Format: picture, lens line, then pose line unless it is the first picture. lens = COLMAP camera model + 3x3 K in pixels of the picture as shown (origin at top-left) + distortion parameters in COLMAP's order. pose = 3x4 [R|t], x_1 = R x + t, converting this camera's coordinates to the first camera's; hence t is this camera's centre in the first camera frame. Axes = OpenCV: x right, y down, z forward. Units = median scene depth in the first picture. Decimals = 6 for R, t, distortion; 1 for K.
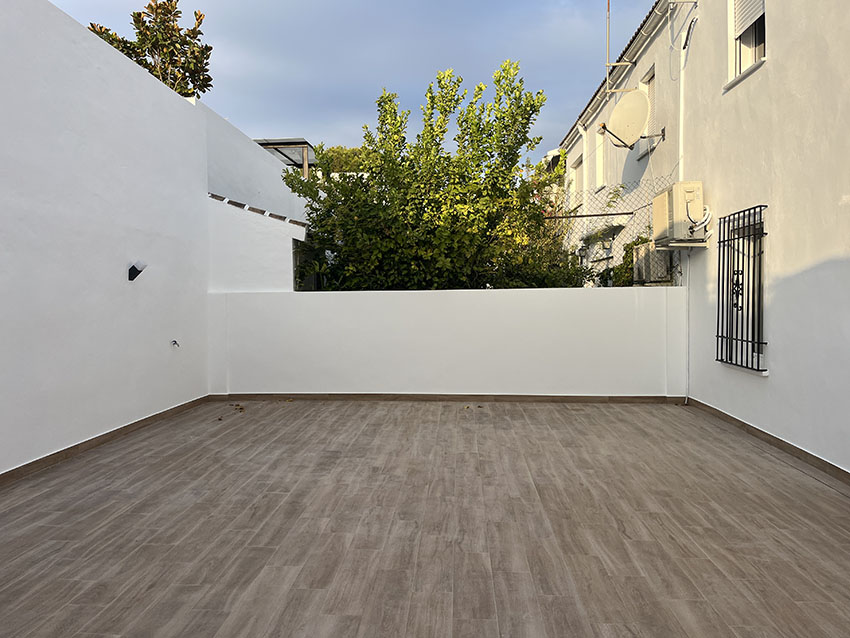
lens RADIAL K [[651.7, 0, 422.8], [0, 651.7, 320.5], [0, 0, 1]] dist [0.046370, -0.084423]
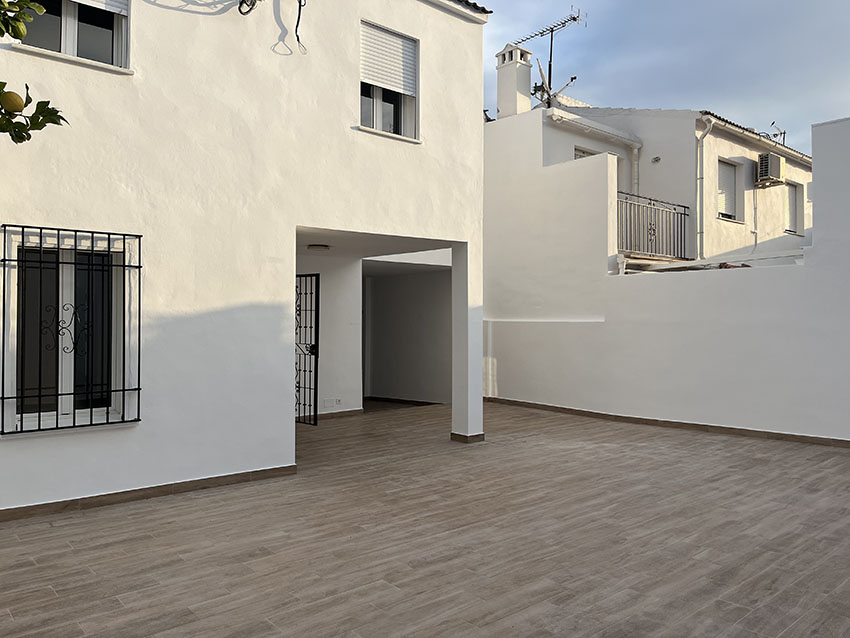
lens RADIAL K [[651.7, 0, 417.0], [0, 651.7, 317.7], [0, 0, 1]] dist [0.046370, -0.084423]
pose [[-0.697578, 0.015205, 0.716347, -0.518364], [0.038728, 0.999113, 0.016507, -0.083218], [-0.715461, 0.039258, -0.697549, 1.802229]]
